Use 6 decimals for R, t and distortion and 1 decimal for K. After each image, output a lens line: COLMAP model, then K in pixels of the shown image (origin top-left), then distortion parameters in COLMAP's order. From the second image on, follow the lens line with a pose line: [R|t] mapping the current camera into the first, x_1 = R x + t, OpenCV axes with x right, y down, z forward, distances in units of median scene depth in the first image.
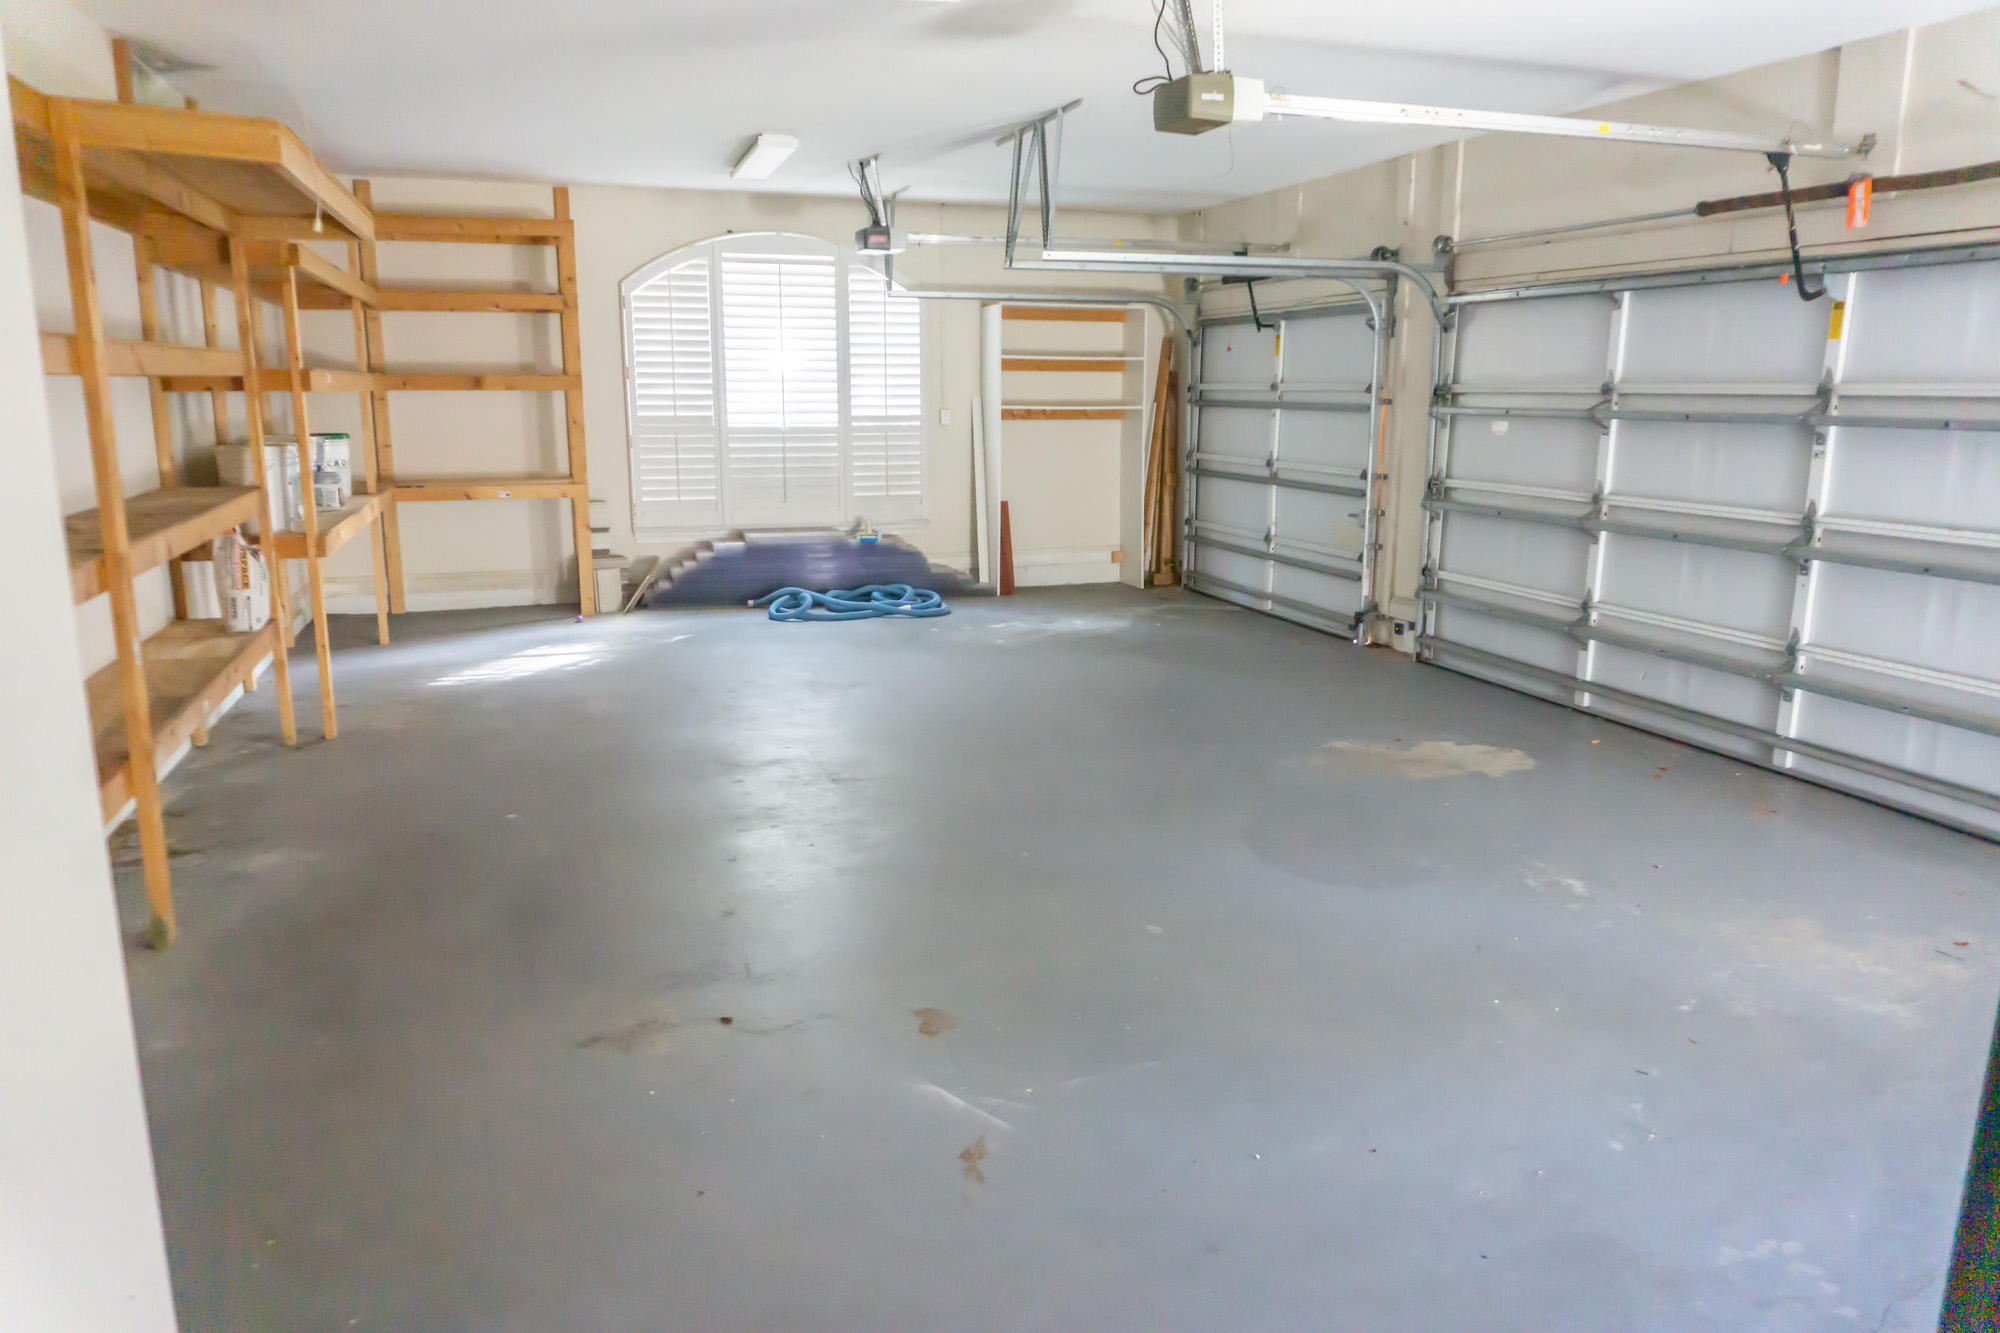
lens RADIAL K [[1333.2, 0, 1000.0], [0, 1333.2, 666.5], [0, 0, 1]] dist [-0.013296, -0.004722]
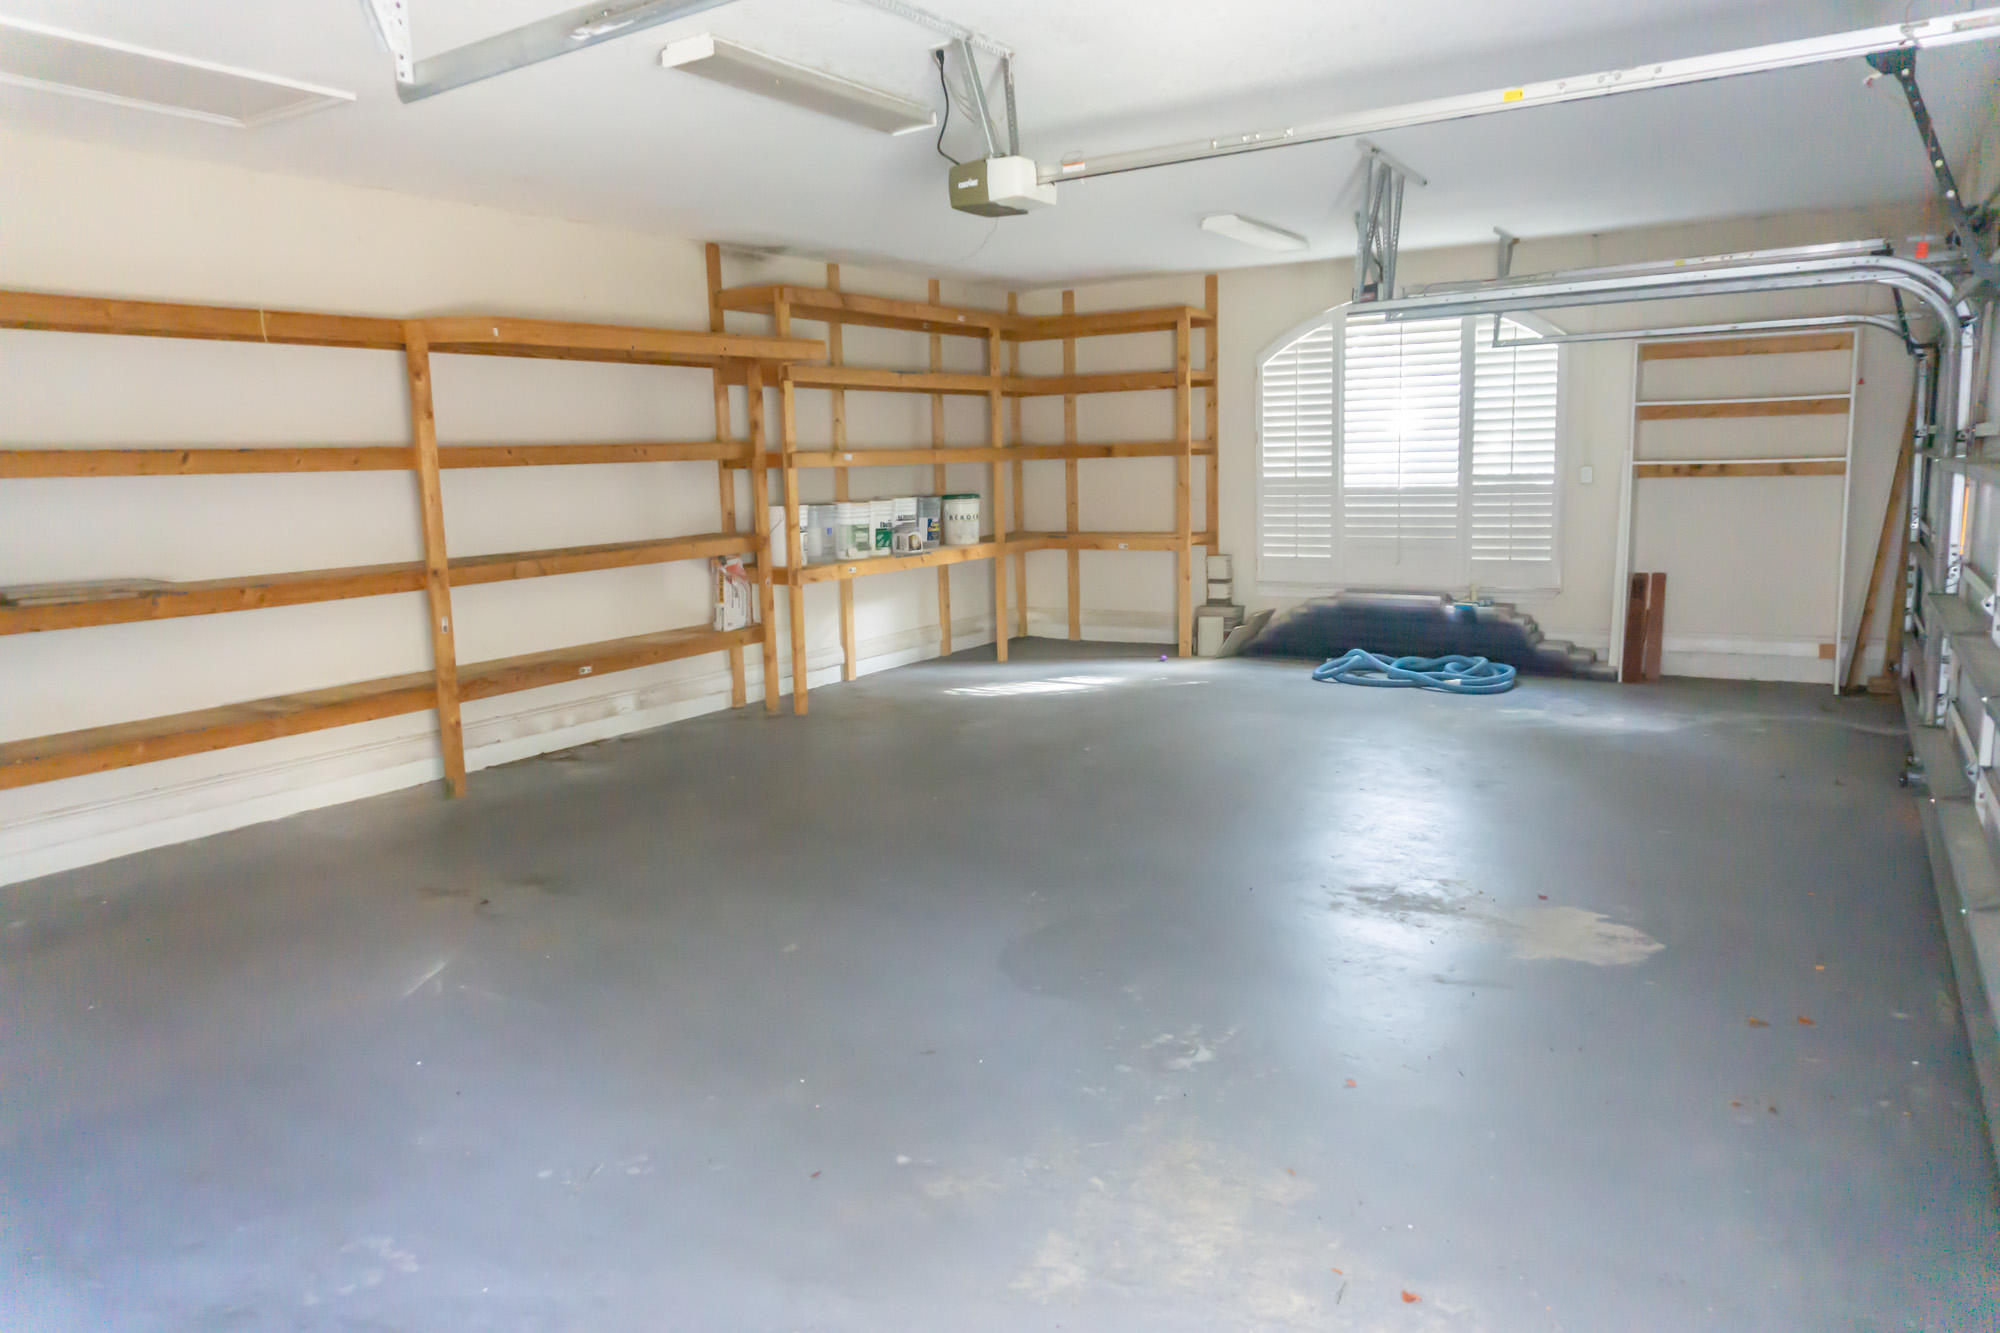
lens RADIAL K [[1336.4, 0, 1000.0], [0, 1336.4, 666.5], [0, 0, 1]] dist [-0.019120, -0.001235]
pose [[0.628837, 0.099281, -0.771172, 0.436460], [-0.128356, 0.991462, 0.022975, -0.034691], [0.766869, 0.084537, 0.636212, 0.166306]]
